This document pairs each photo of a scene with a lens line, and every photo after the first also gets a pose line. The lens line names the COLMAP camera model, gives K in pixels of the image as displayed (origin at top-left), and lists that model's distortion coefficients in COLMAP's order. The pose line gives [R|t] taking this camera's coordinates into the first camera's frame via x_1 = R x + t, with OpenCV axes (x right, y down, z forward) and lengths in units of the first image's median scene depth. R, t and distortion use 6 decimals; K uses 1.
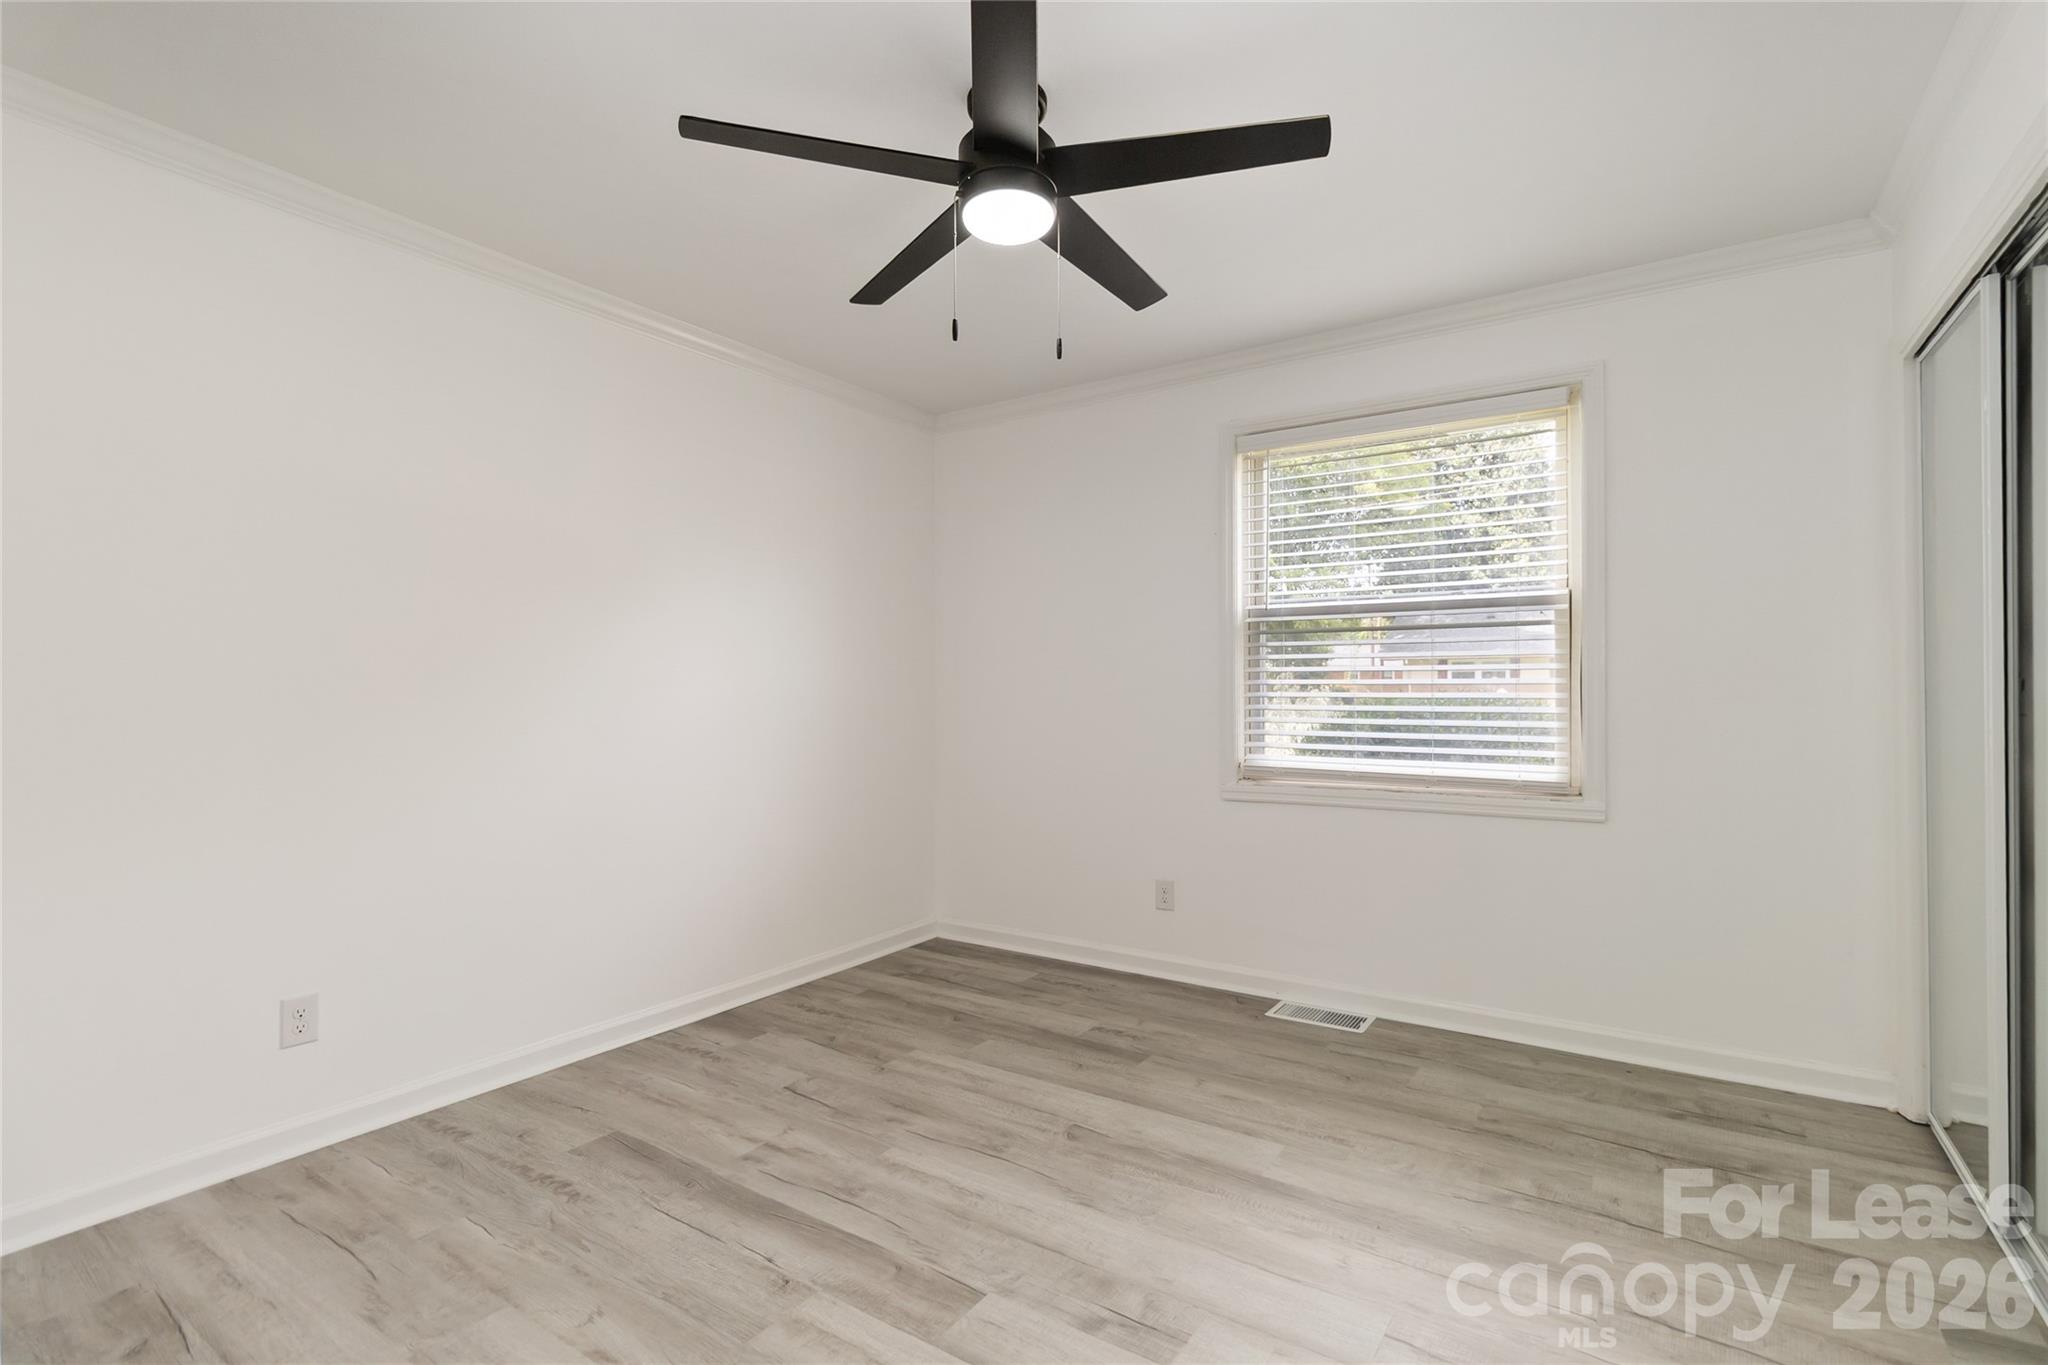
lens RADIAL K [[943.8, 0, 1032.3], [0, 943.8, 688.9], [0, 0, 1]] dist [-0.000499, -0.000214]
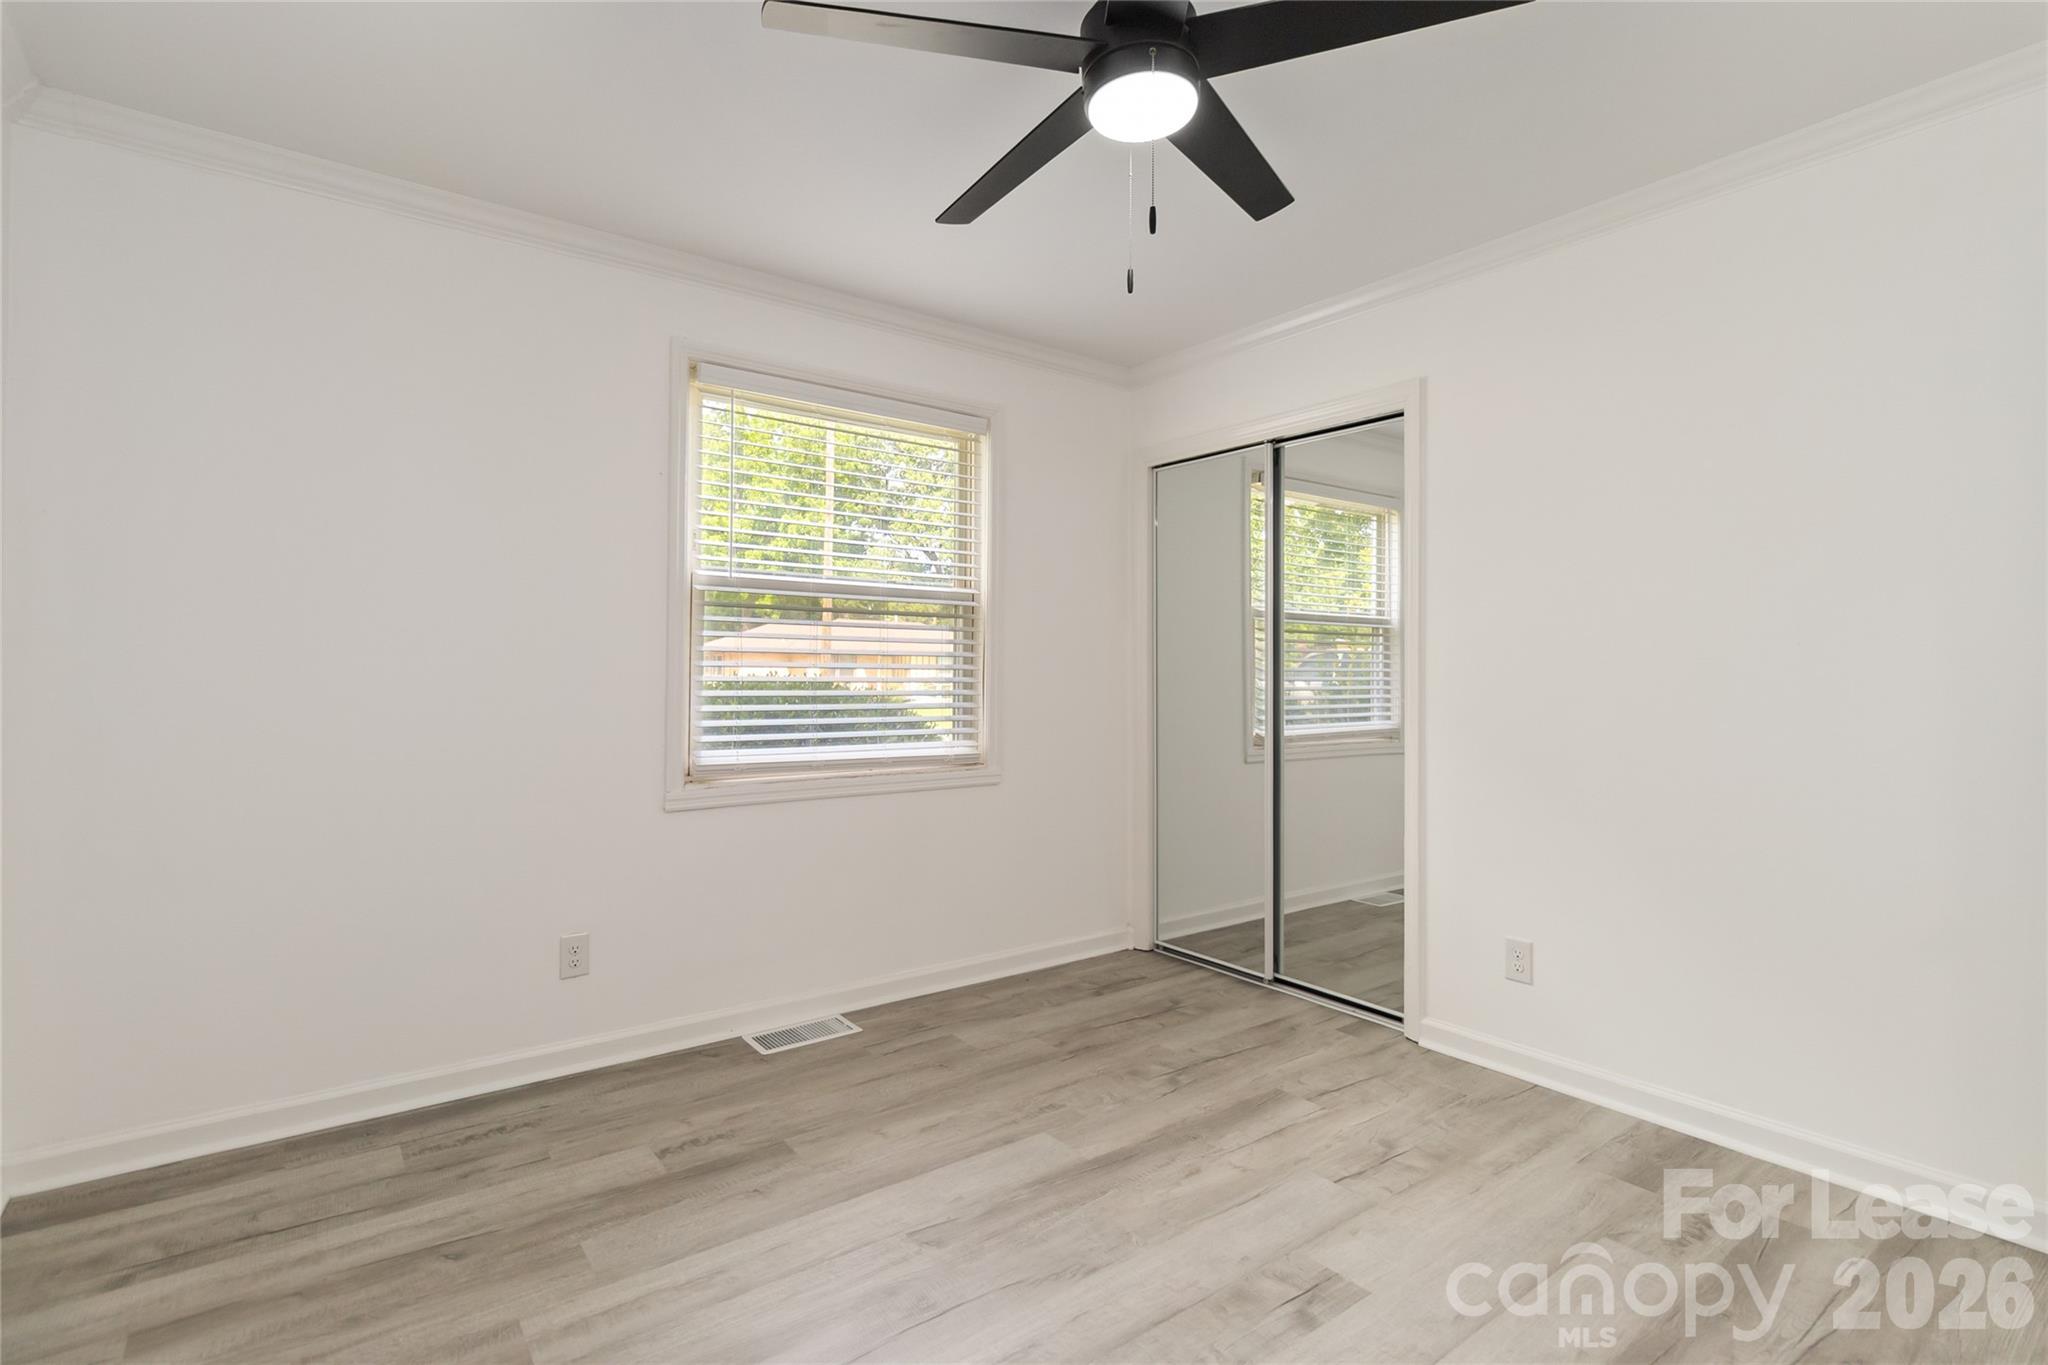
lens RADIAL K [[990.4, 0, 1033.7], [0, 990.4, 671.2], [0, 0, 1]] dist [-0.000455, 0.000124]
pose [[0.326179, 0.008045, 0.945274, -0.511712], [-0.010546, 0.999933, -0.004872, 0.001136], [-0.945249, -0.008379, 0.326242, 0.471224]]
